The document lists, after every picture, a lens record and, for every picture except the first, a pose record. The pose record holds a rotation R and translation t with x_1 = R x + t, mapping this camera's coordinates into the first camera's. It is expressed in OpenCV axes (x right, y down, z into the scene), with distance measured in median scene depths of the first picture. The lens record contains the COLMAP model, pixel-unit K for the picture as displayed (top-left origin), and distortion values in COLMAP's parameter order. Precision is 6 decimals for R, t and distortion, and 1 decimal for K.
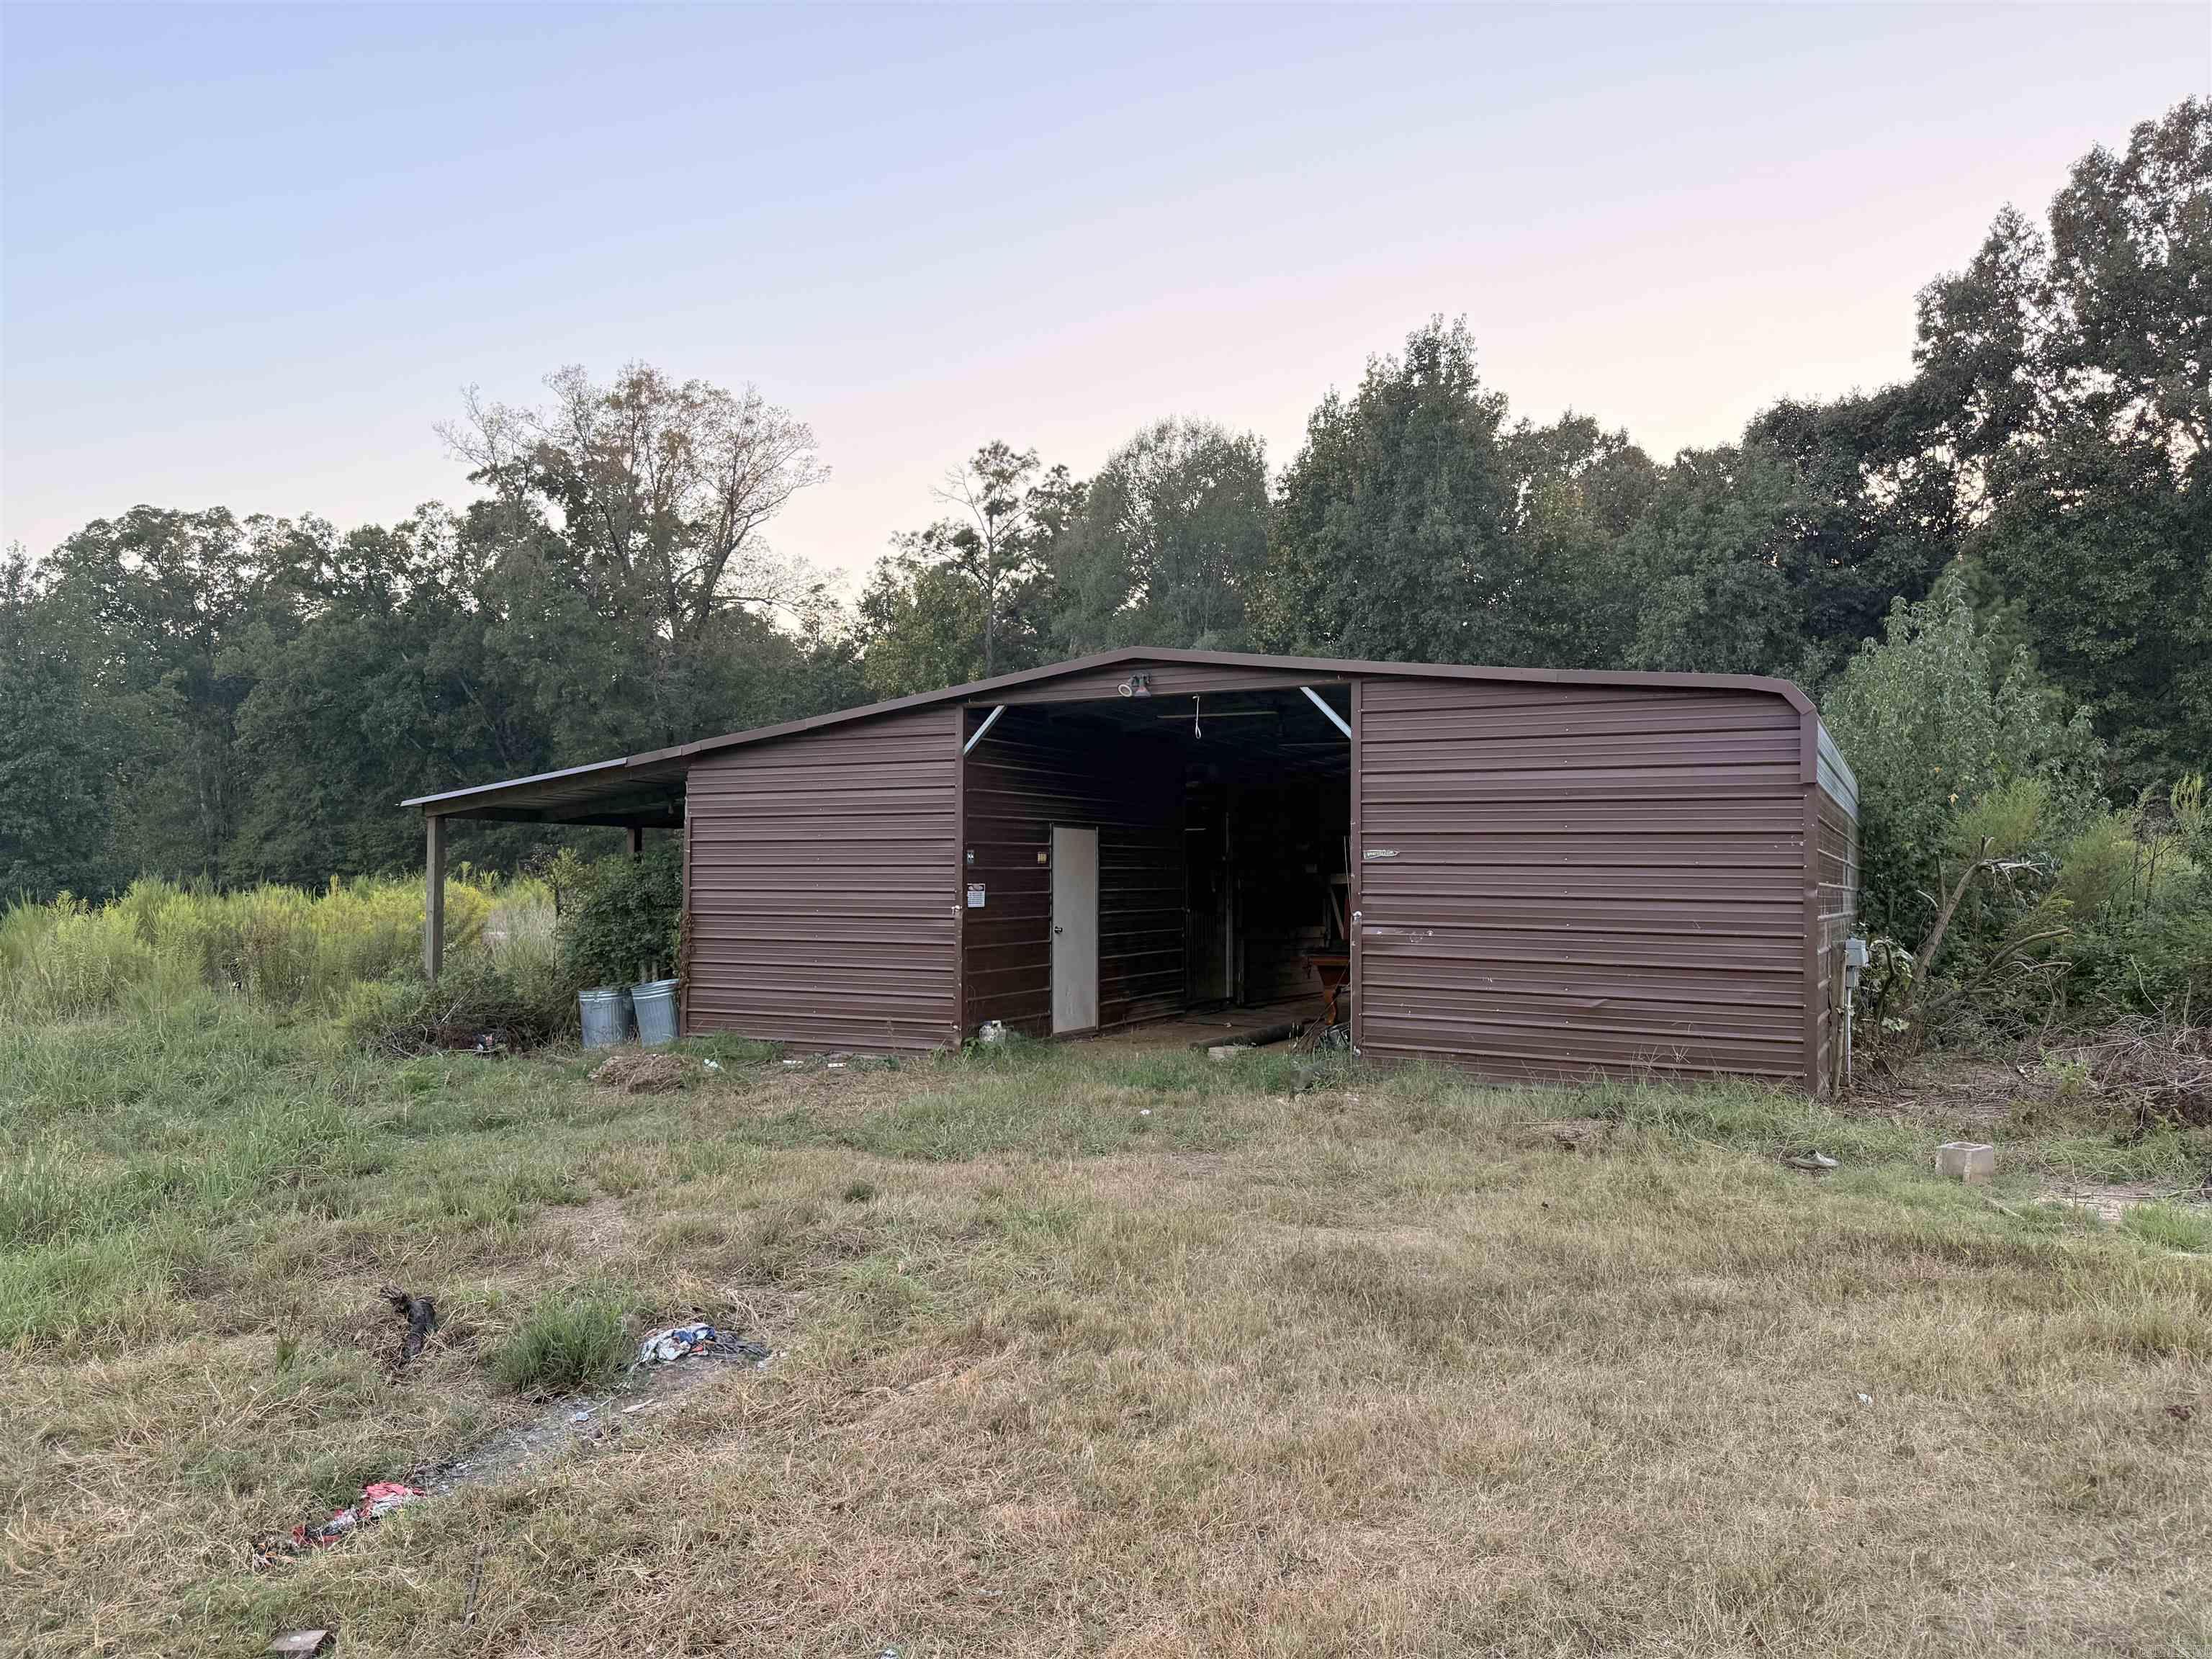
lens RADIAL K [[1515.1, 0, 1103.2], [0, 1515.1, 886.2], [0, 0, 1]] dist [-0.005386, -0.005749]
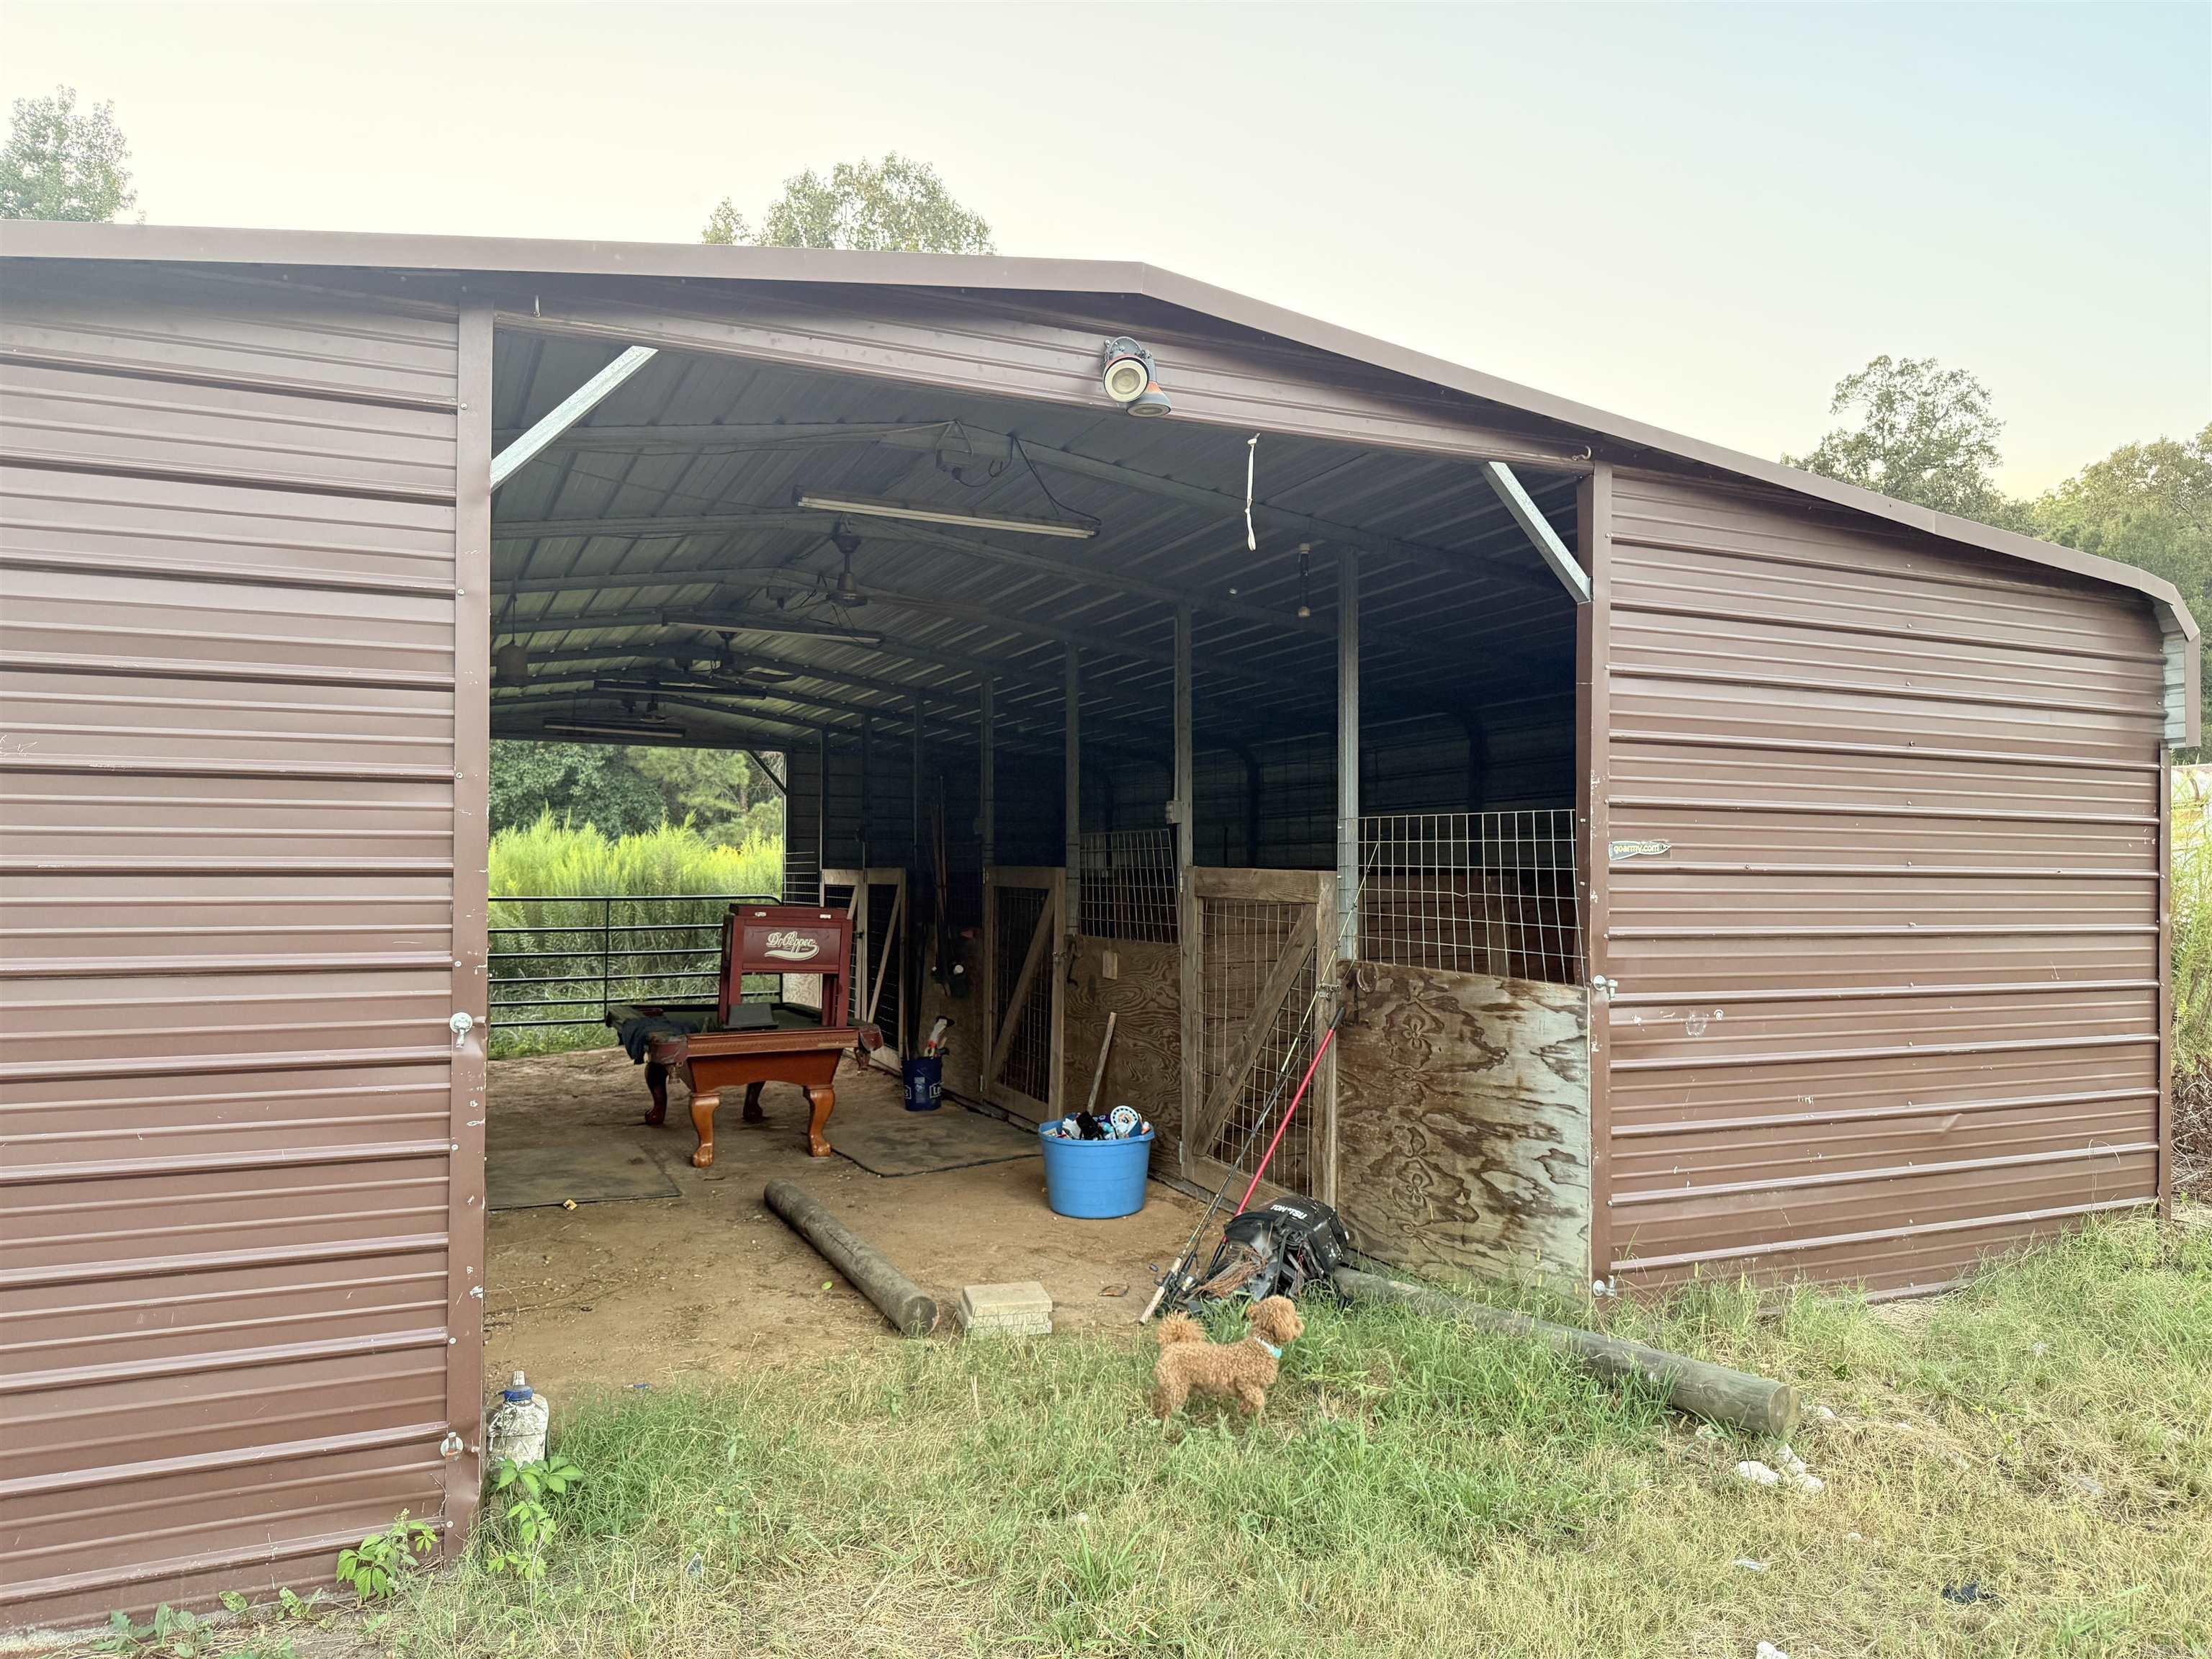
lens RADIAL K [[1558.9, 0, 1118.0], [0, 1558.9, 842.5], [0, 0, 1]] dist [-0.005841, -0.009384]
pose [[0.603876, 0.012968, 0.796973, -0.176168], [0.004811, 0.999790, -0.019914, -0.008863], [-0.797064, 0.015860, 0.603687, 0.502824]]
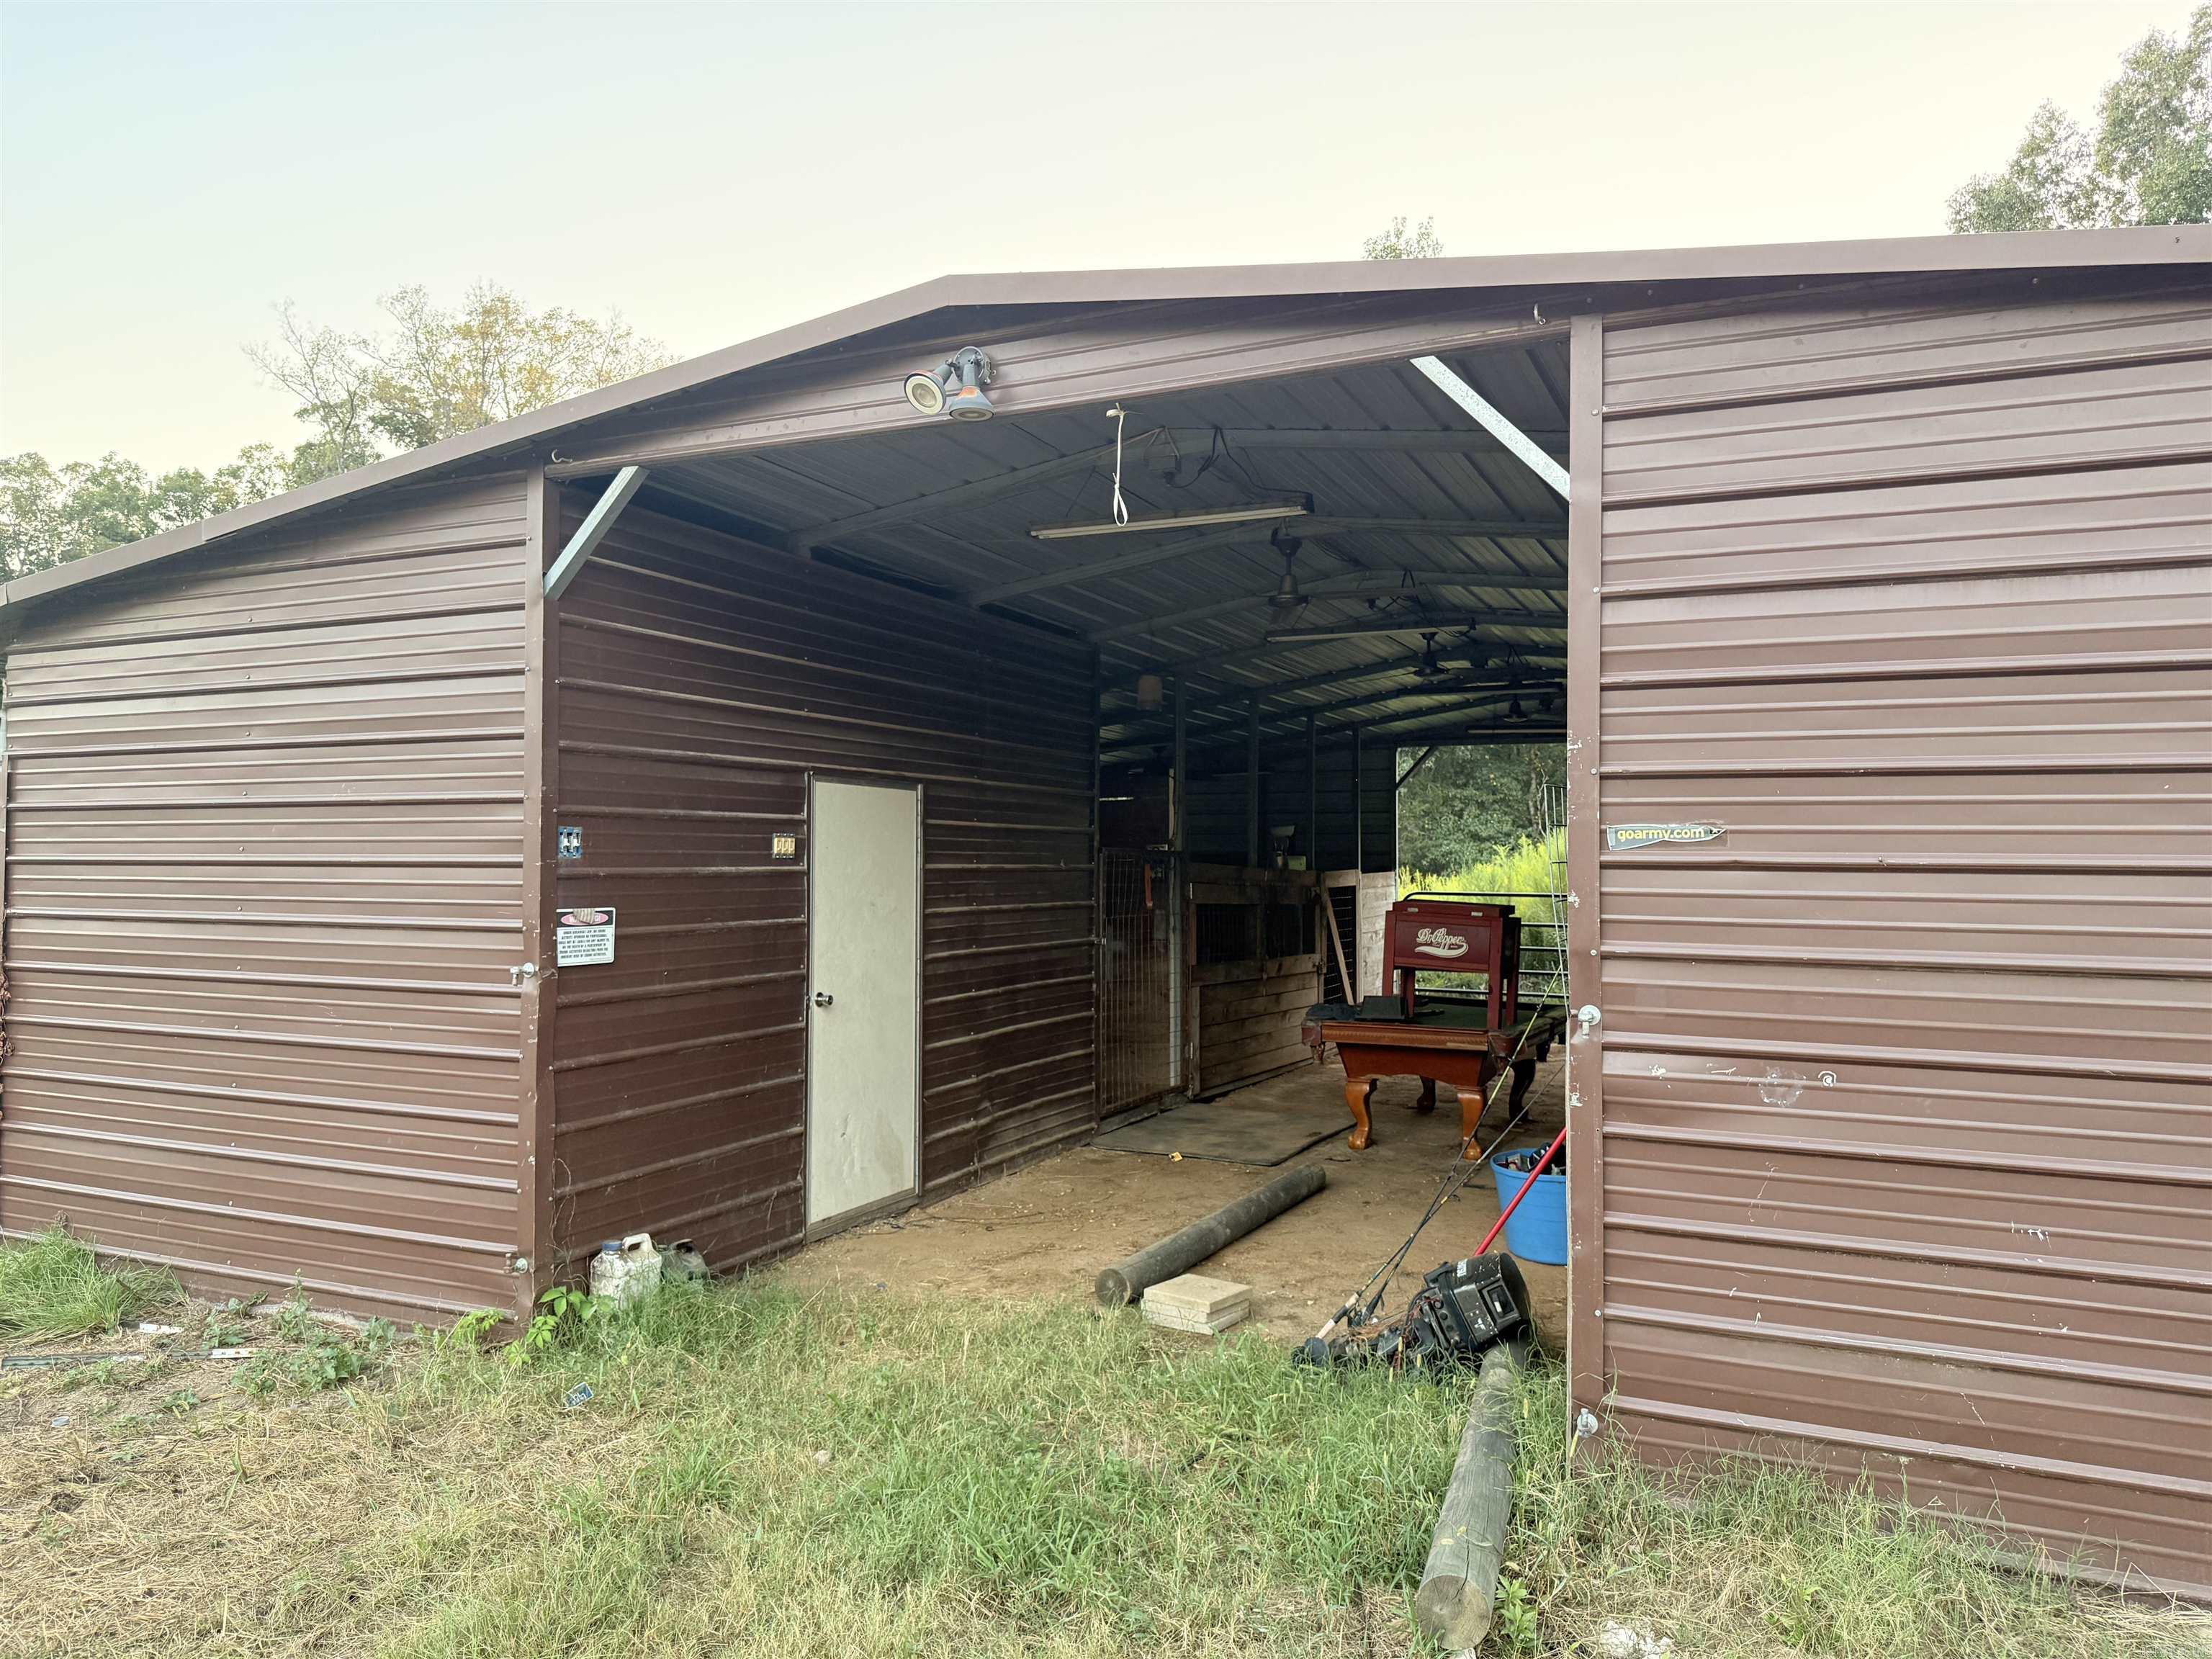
lens RADIAL K [[1558.9, 0, 1118.0], [0, 1558.9, 842.5], [0, 0, 1]] dist [-0.005841, -0.009384]
pose [[0.998247, 0.001377, 0.059168, 0.025599], [-0.000094, 0.999765, -0.021672, -0.007356], [-0.059184, 0.021629, 0.998013, 0.397579]]
